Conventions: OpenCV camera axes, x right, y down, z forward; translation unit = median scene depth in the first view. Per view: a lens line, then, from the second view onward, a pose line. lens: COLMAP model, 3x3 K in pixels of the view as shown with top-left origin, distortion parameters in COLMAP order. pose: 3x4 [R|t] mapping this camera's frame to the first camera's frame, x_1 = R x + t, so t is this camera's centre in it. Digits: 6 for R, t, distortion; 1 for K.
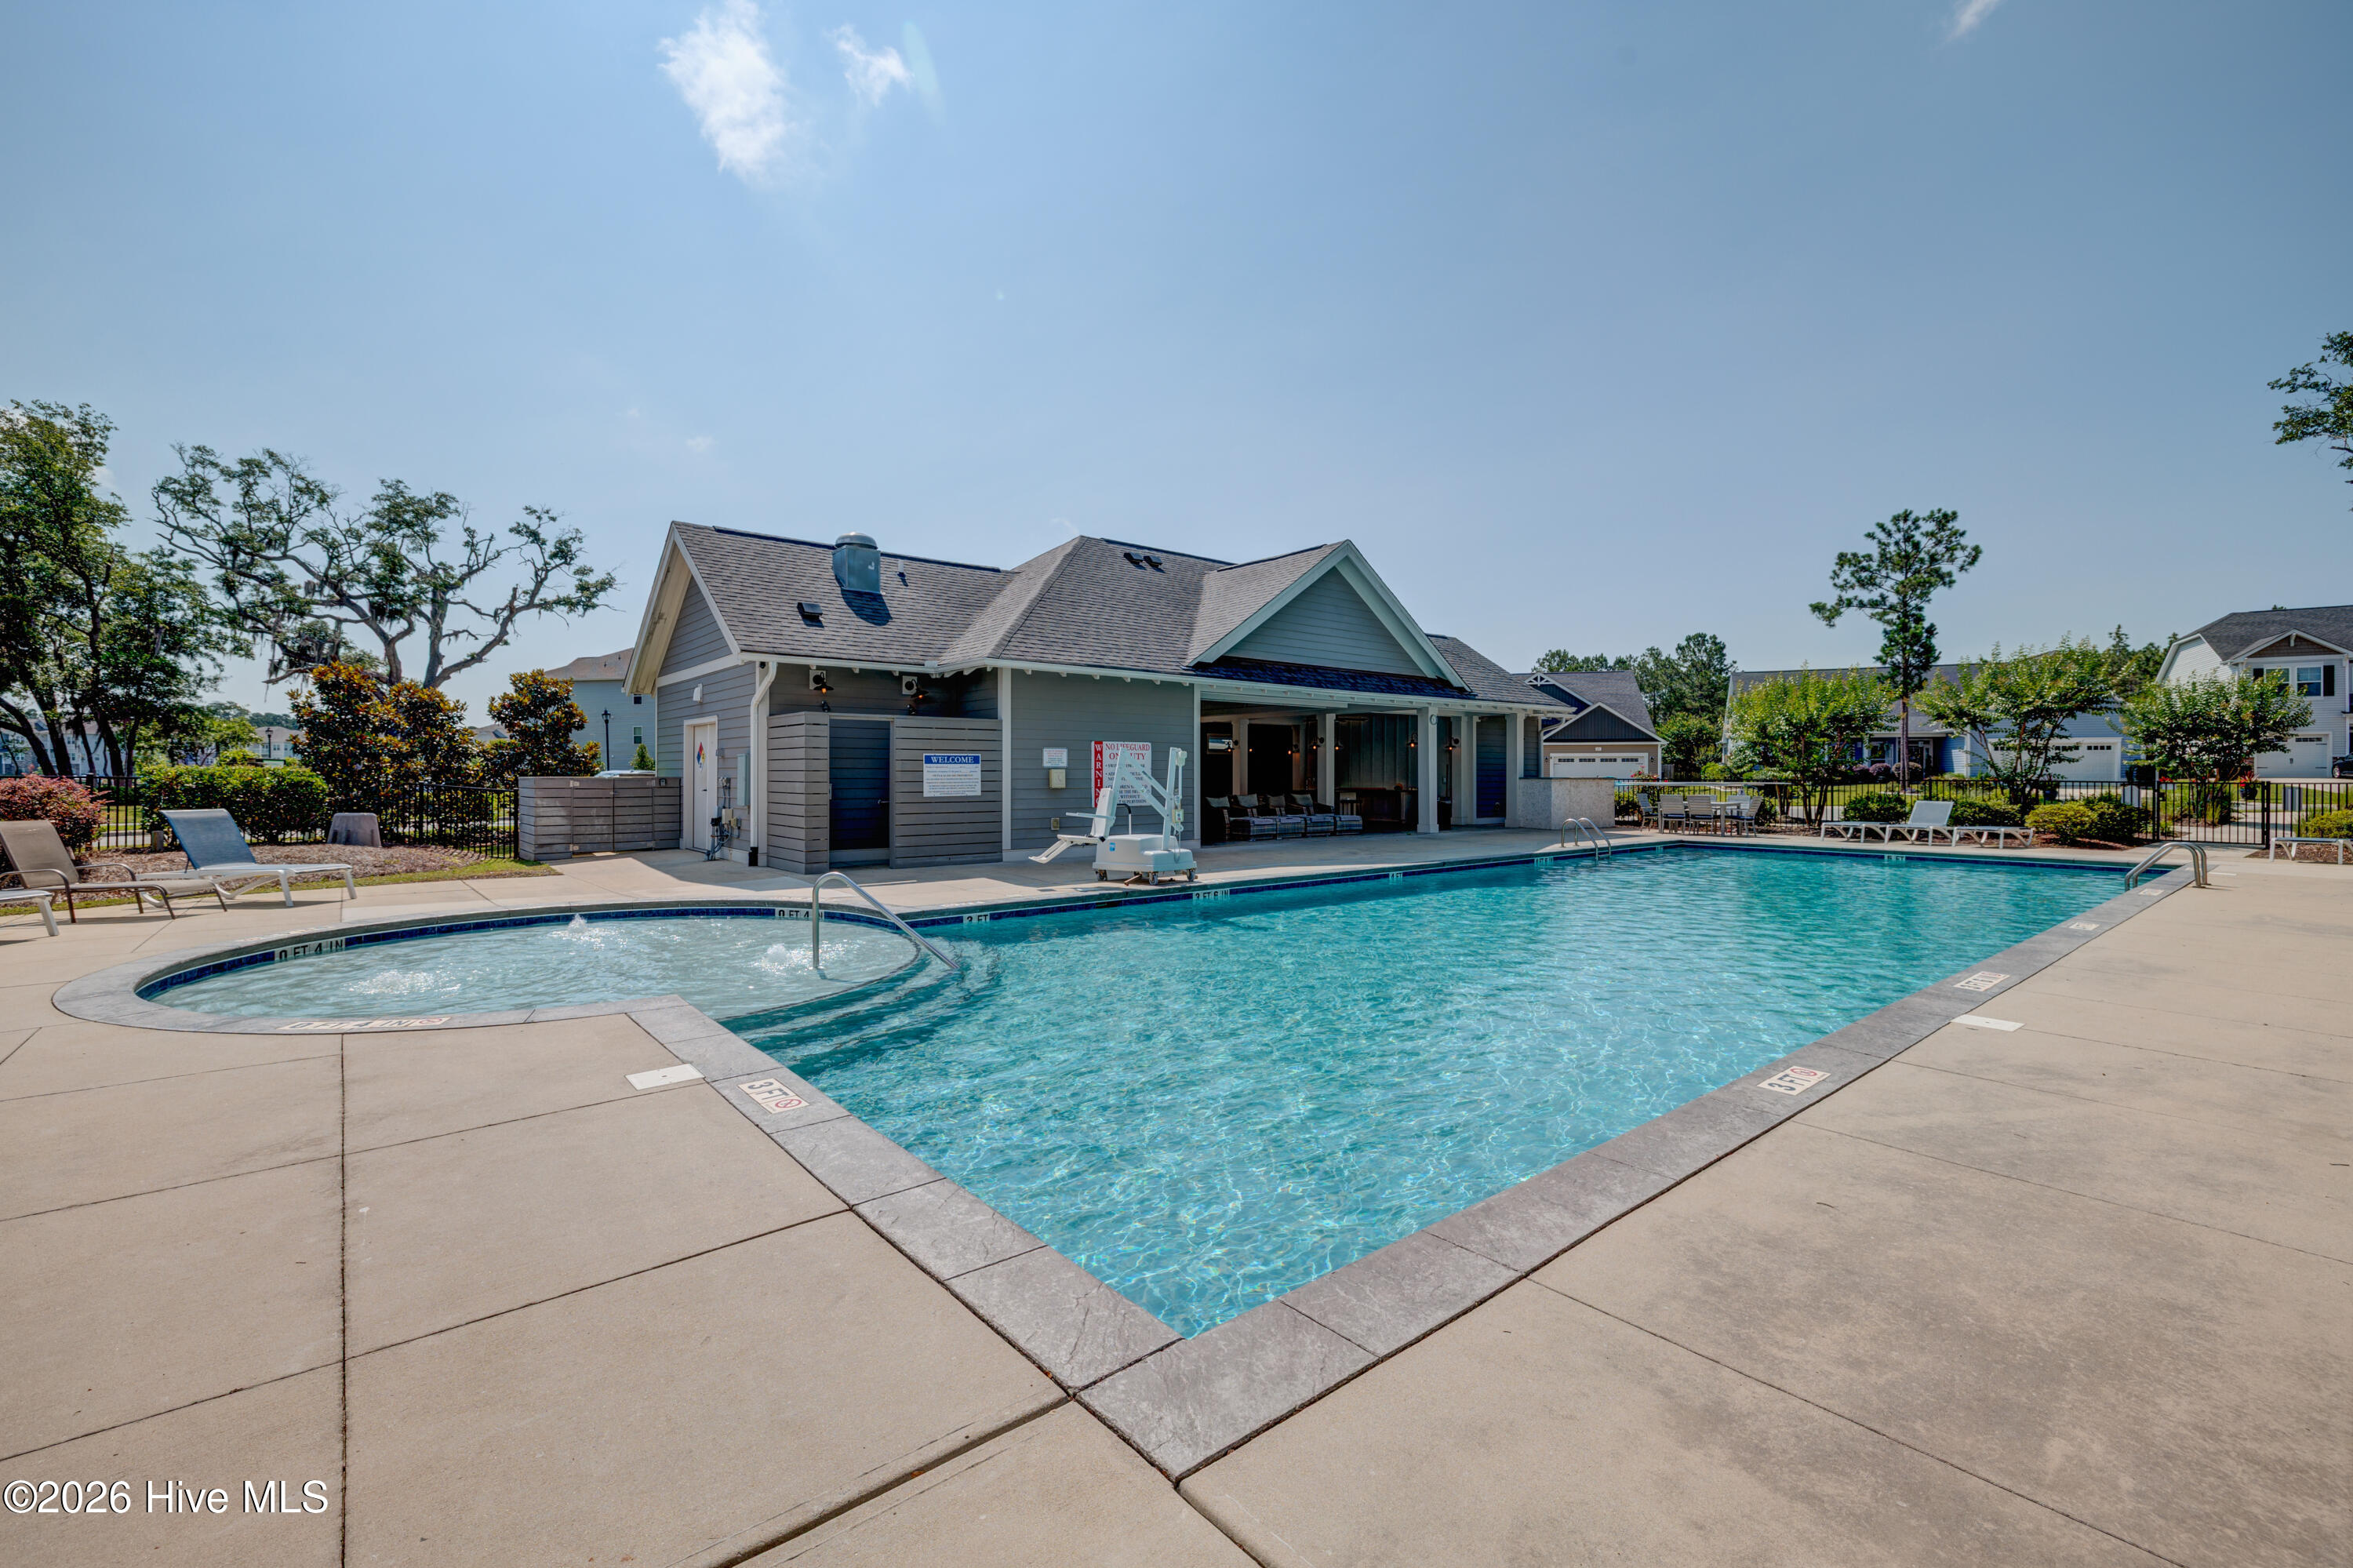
lens RADIAL K [[988.6, 0, 1165.9], [0, 988.6, 779.6], [0, 0, 1]] dist [0.002428, 0.000025]
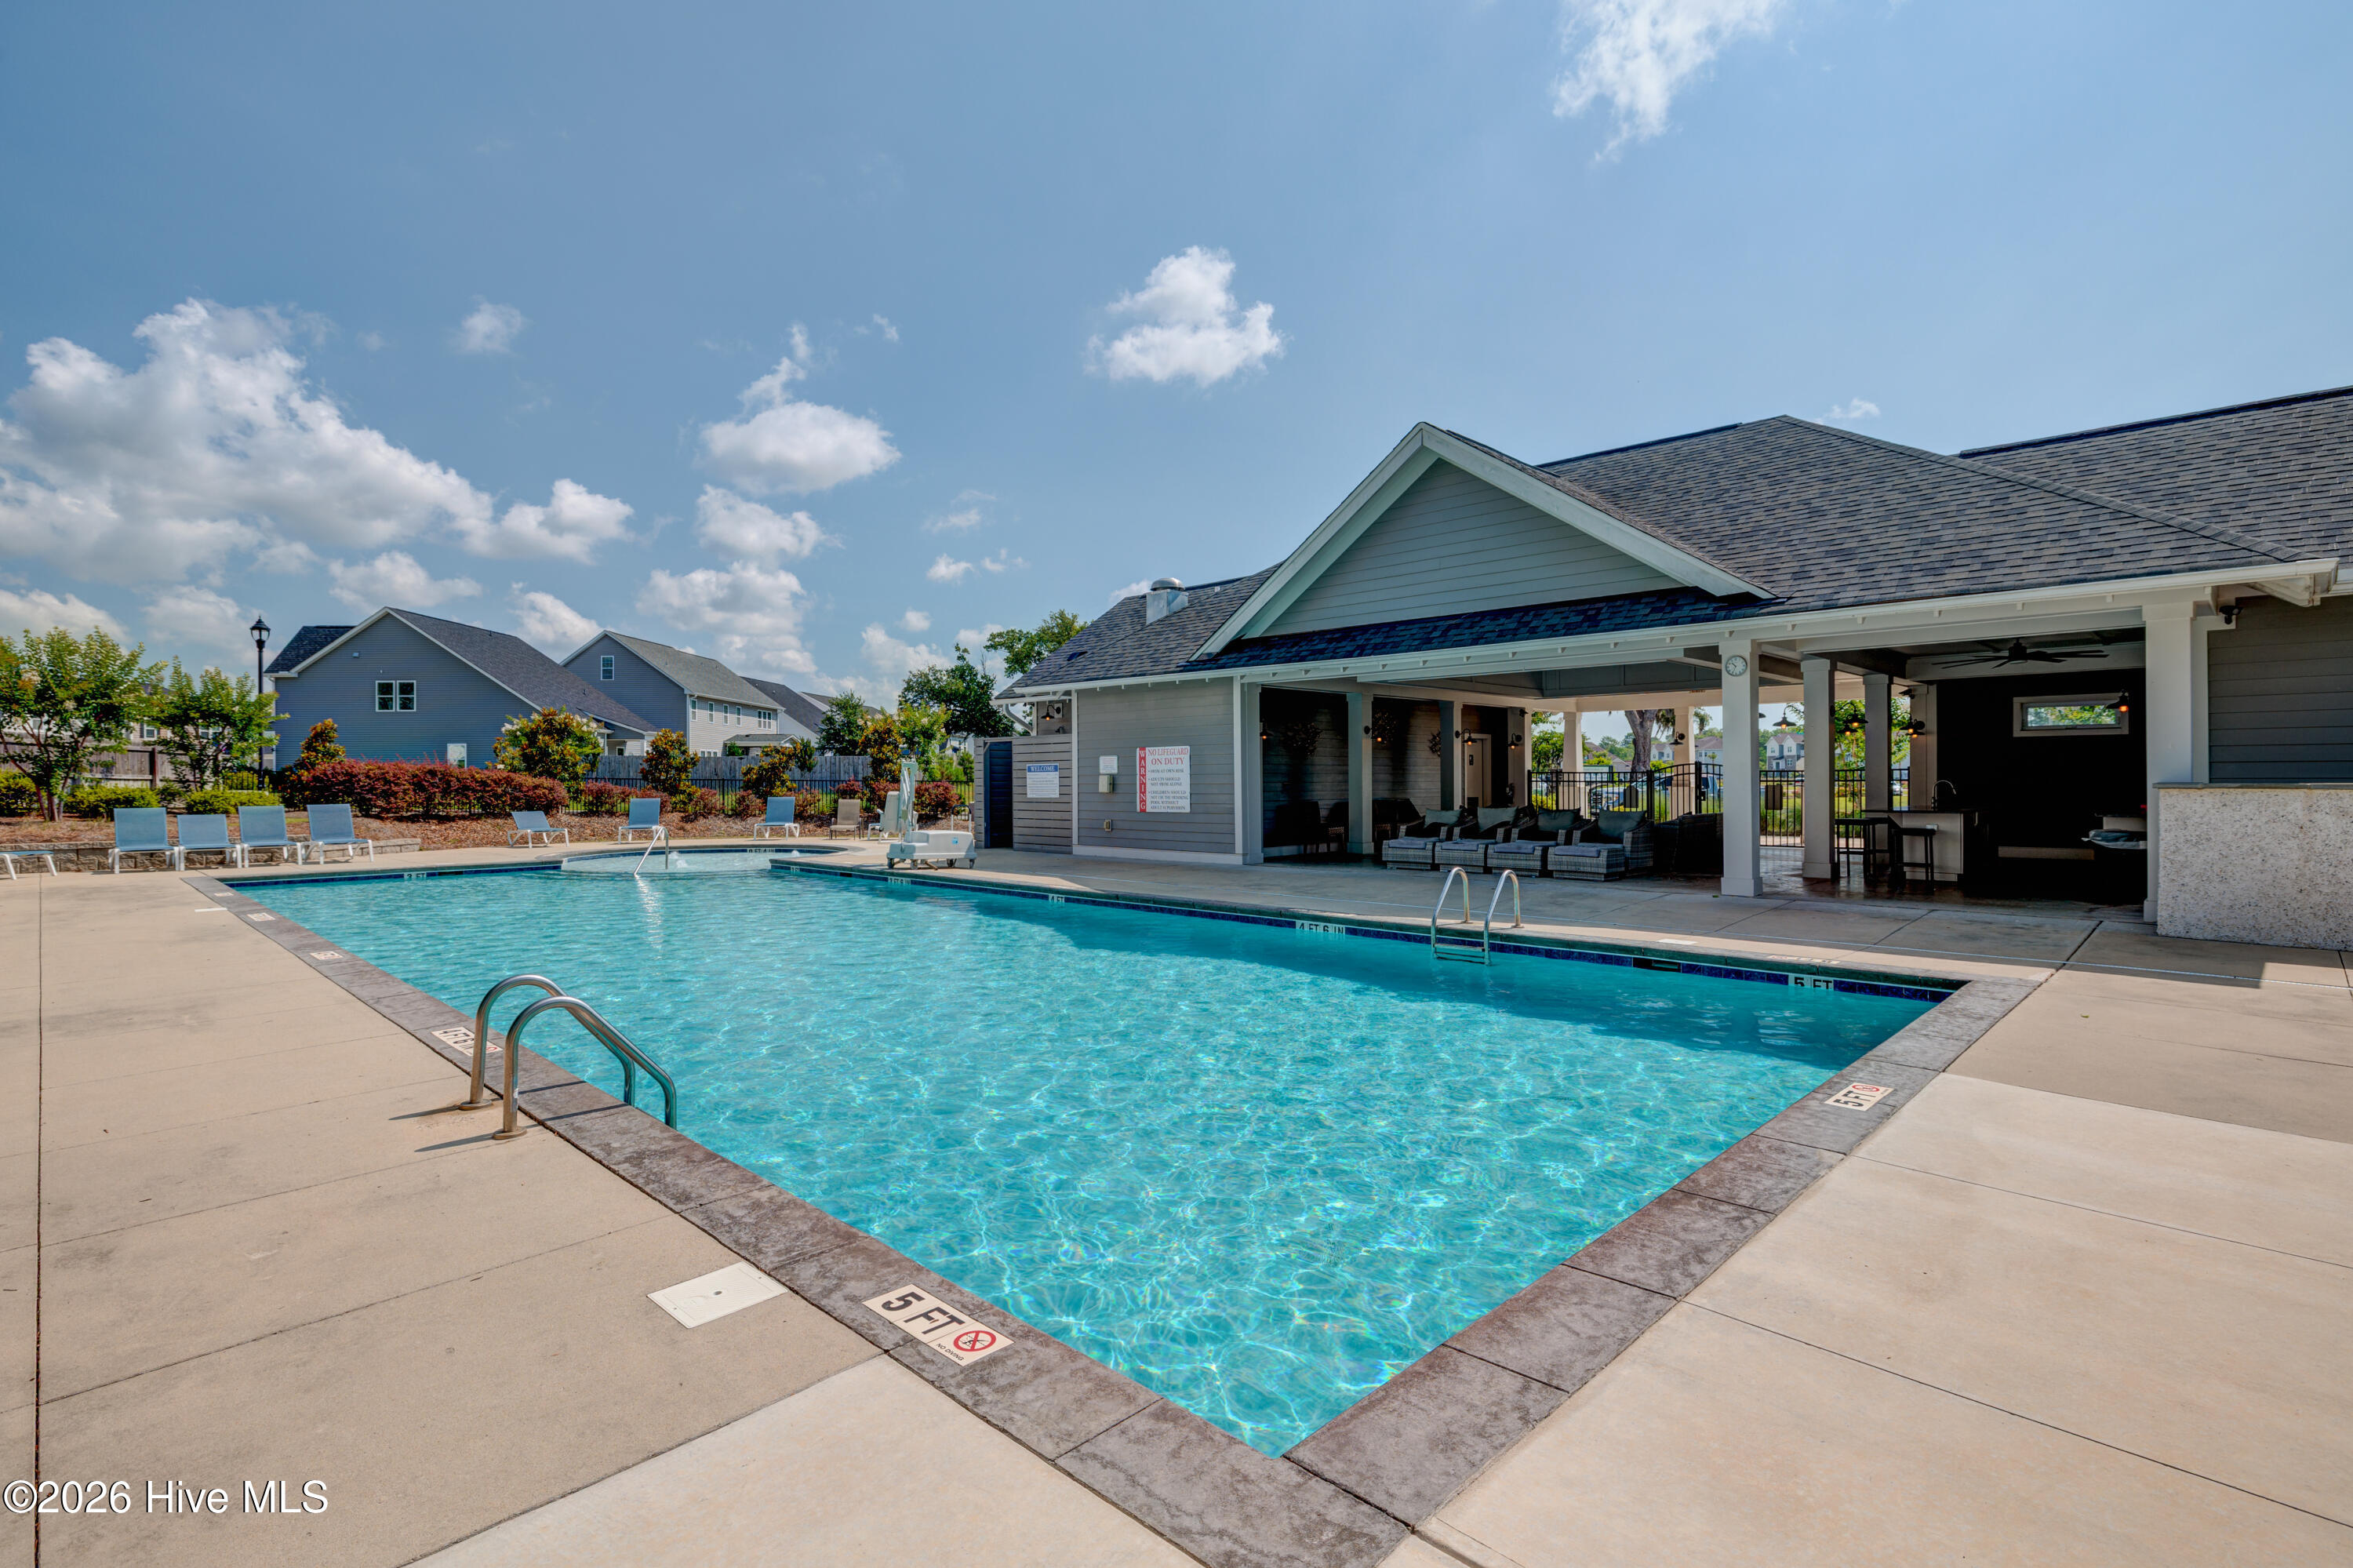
lens RADIAL K [[1124.9, 0, 1168.9], [0, 1124.9, 779.7], [0, 0, 1]] dist [0.000575, 0.000241]
pose [[0.096361, -0.000479, -0.995346, 1.020421], [0.001130, 0.999999, -0.000372, -0.004580], [0.995346, -0.001089, 0.096362, 0.848849]]
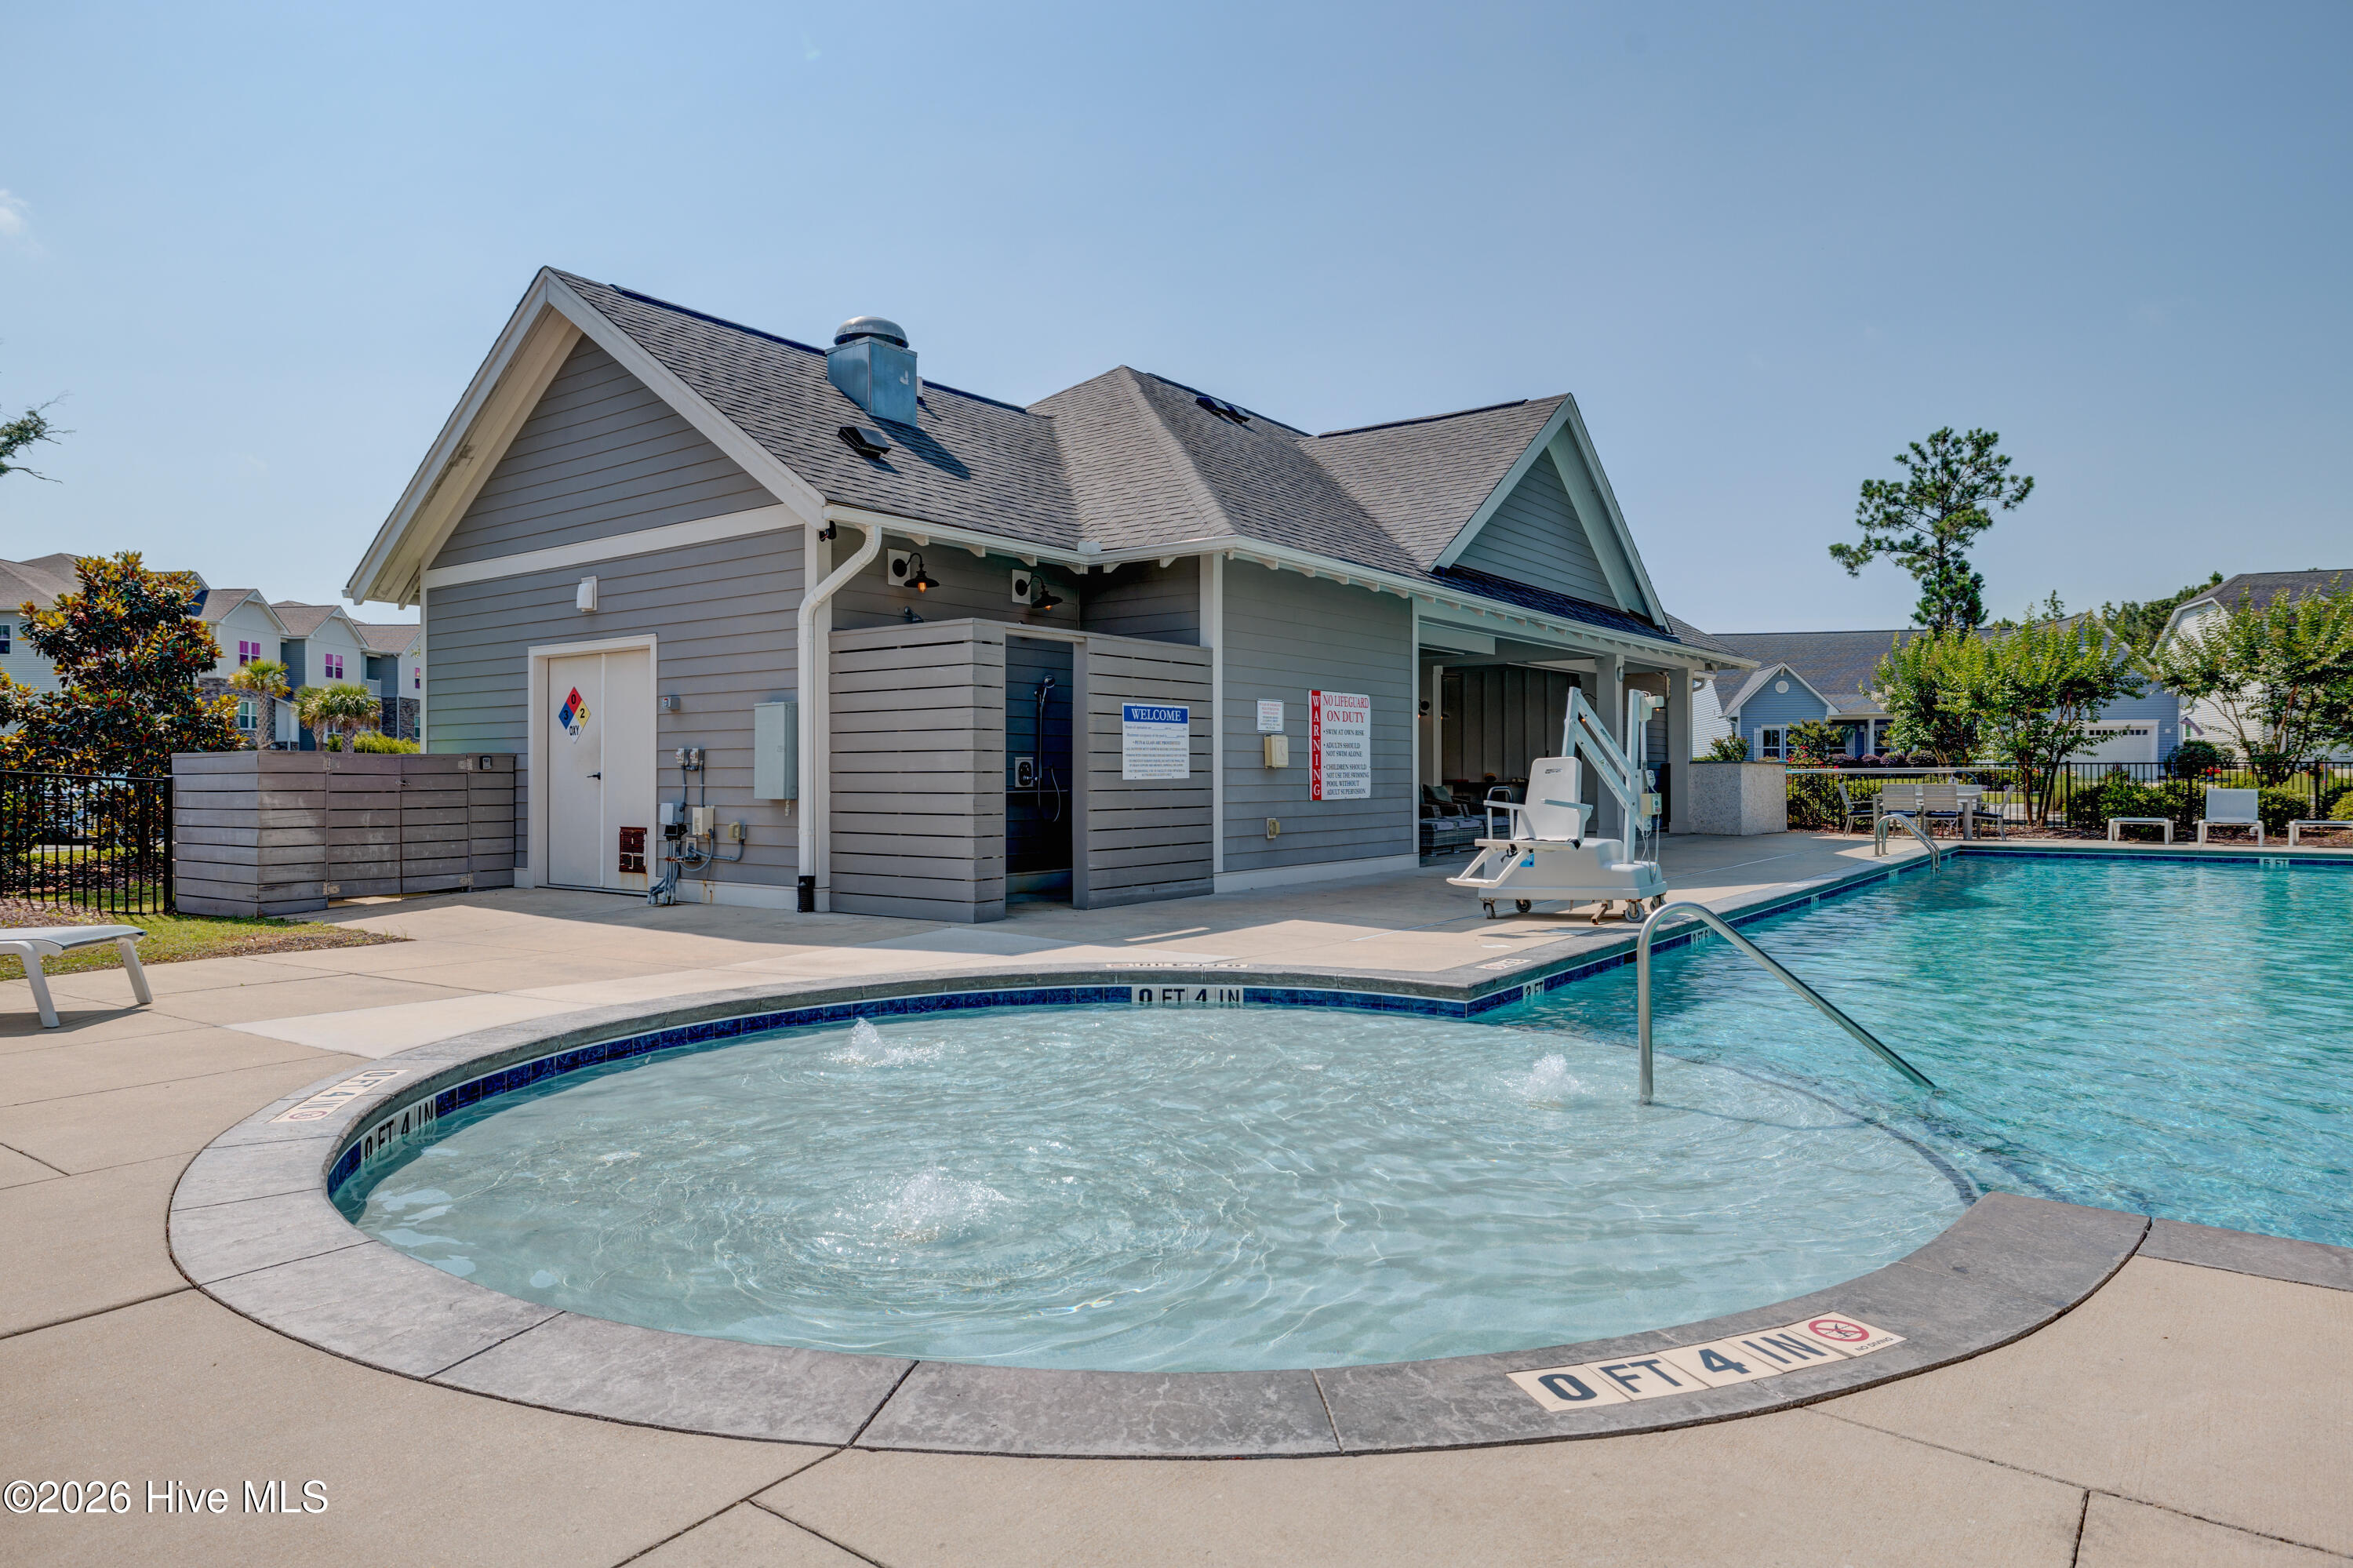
lens RADIAL K [[1403.4, 0, 1160.2], [0, 1403.4, 777.0], [0, 0, 1]] dist [0.003165, 0.001967]
pose [[0.970758, -0.004624, 0.240016, -0.338921], [0.005878, 0.999973, -0.004509, 0.015915], [-0.239988, 0.005788, 0.970759, 0.180779]]
